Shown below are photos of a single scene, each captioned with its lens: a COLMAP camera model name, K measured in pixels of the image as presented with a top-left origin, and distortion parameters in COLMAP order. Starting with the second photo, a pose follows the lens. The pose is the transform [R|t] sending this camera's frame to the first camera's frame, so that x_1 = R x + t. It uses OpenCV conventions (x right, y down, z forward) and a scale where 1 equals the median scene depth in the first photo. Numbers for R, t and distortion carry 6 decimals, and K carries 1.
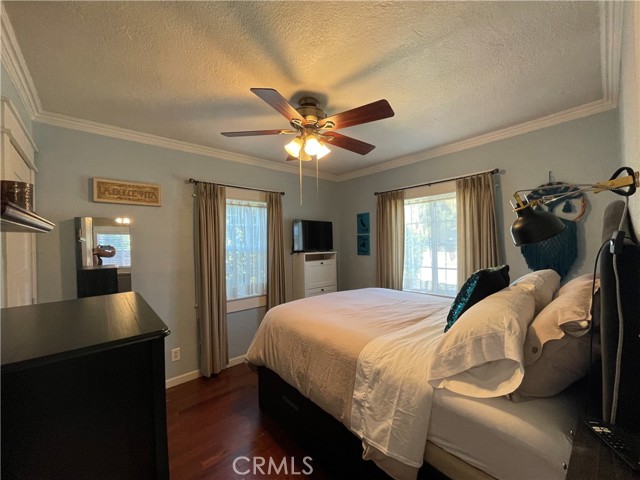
lens RADIAL K [[255.2, 0, 320.0], [0, 255.2, 240.0], [0, 0, 1]] dist [0.001418, 0.000106]
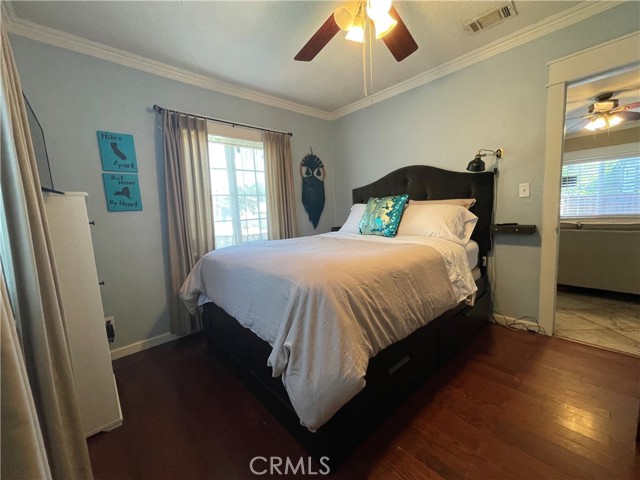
lens RADIAL K [[255.2, 0, 320.0], [0, 255.2, 240.0], [0, 0, 1]] dist [0.001418, 0.000106]
pose [[-0.026703, -0.095670, 0.995055, -0.461206], [0.037510, 0.994613, 0.096634, 0.096268], [-0.998939, 0.039905, -0.022971, 0.677561]]
